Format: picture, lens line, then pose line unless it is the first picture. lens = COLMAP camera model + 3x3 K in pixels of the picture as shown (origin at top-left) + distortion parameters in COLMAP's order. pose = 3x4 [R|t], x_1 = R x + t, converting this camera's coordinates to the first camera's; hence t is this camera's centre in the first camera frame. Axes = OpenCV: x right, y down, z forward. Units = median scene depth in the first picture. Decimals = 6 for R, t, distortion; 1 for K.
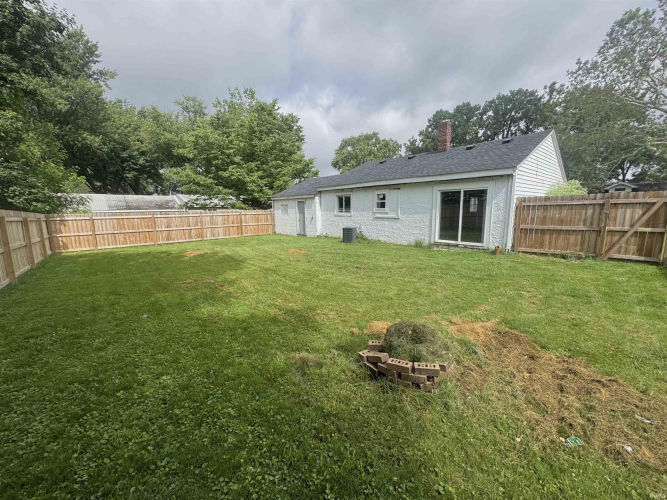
lens RADIAL K [[267.2, 0, 333.5], [0, 267.2, 250.0], [0, 0, 1]] dist [-0.014829, 0.000029]
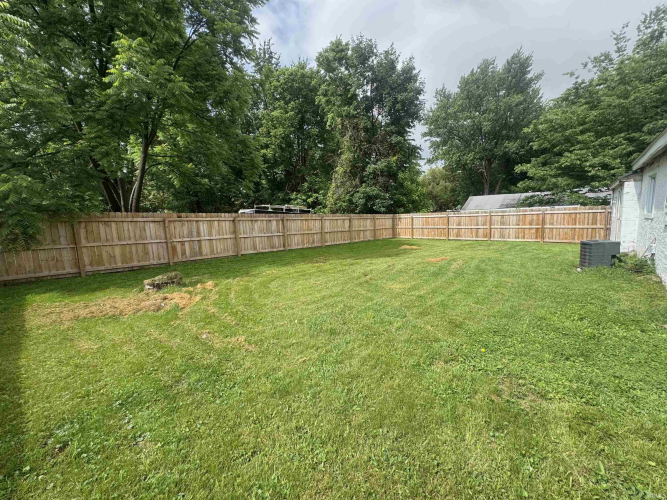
lens RADIAL K [[267.2, 0, 333.5], [0, 267.2, 250.0], [0, 0, 1]] dist [-0.014829, 0.000029]
pose [[-0.050426, 0.138878, -0.989025, 0.482890], [-0.106693, 0.983869, 0.143594, -0.077308], [0.993012, 0.112763, -0.034796, 0.442933]]
